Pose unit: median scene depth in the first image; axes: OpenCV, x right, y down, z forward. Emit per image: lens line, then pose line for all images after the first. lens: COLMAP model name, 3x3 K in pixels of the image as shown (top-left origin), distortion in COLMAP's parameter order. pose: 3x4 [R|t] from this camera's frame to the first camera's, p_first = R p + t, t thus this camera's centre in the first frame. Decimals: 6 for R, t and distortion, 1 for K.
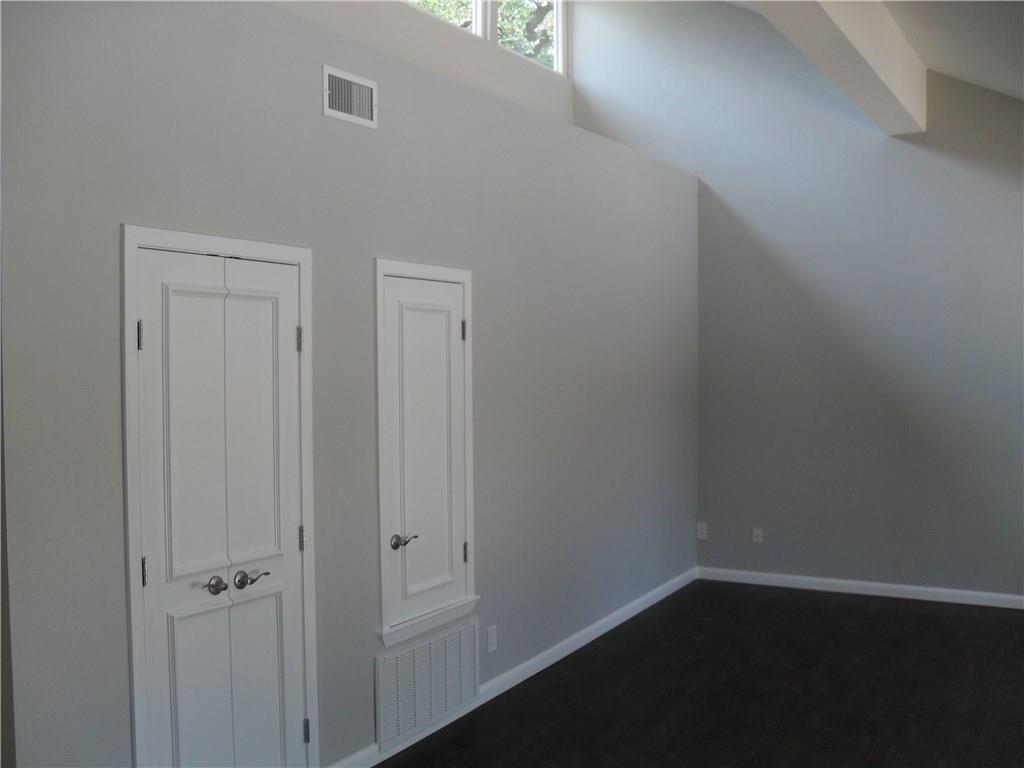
lens RADIAL K [[1065.0, 0, 512.2], [0, 1065.0, 386.5], [0, 0, 1]] dist [-0.030760, 0.000000]
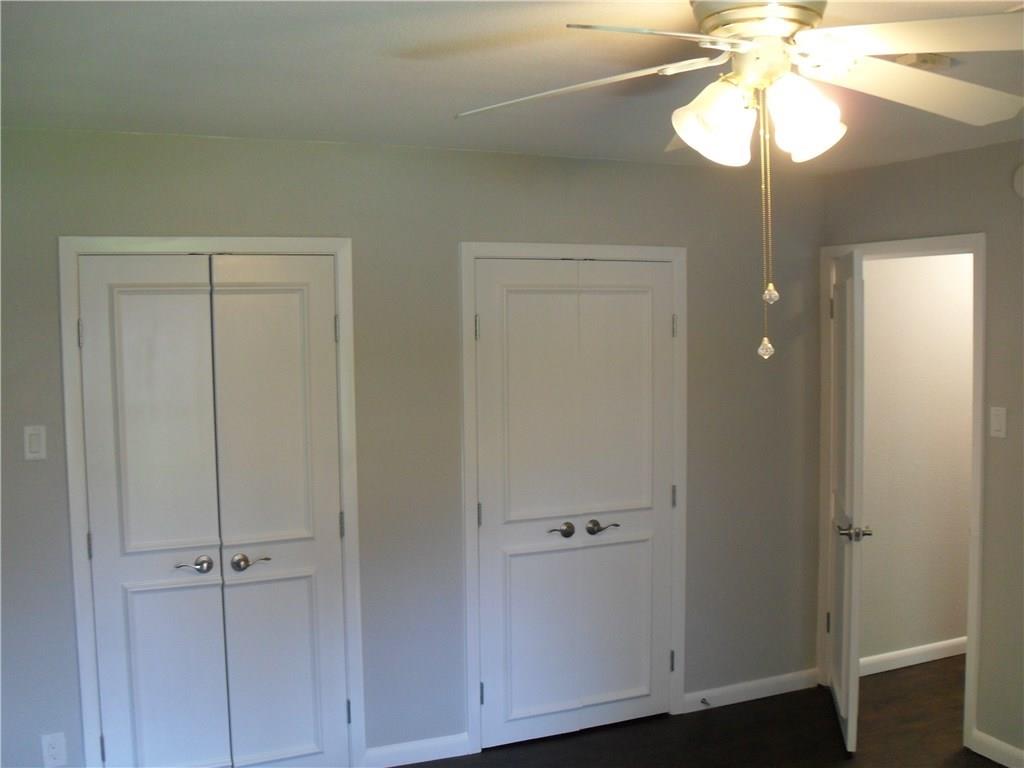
lens RADIAL K [[692.0, 0, 511.8], [0, 692.0, 378.6], [0, 0, 1]] dist [-0.000789, 0.000816]
pose [[0.719293, 0.019666, -0.694428, 0.255222], [0.000122, 0.999596, 0.028435, -0.010797], [0.694707, -0.020538, 0.719000, 0.433250]]
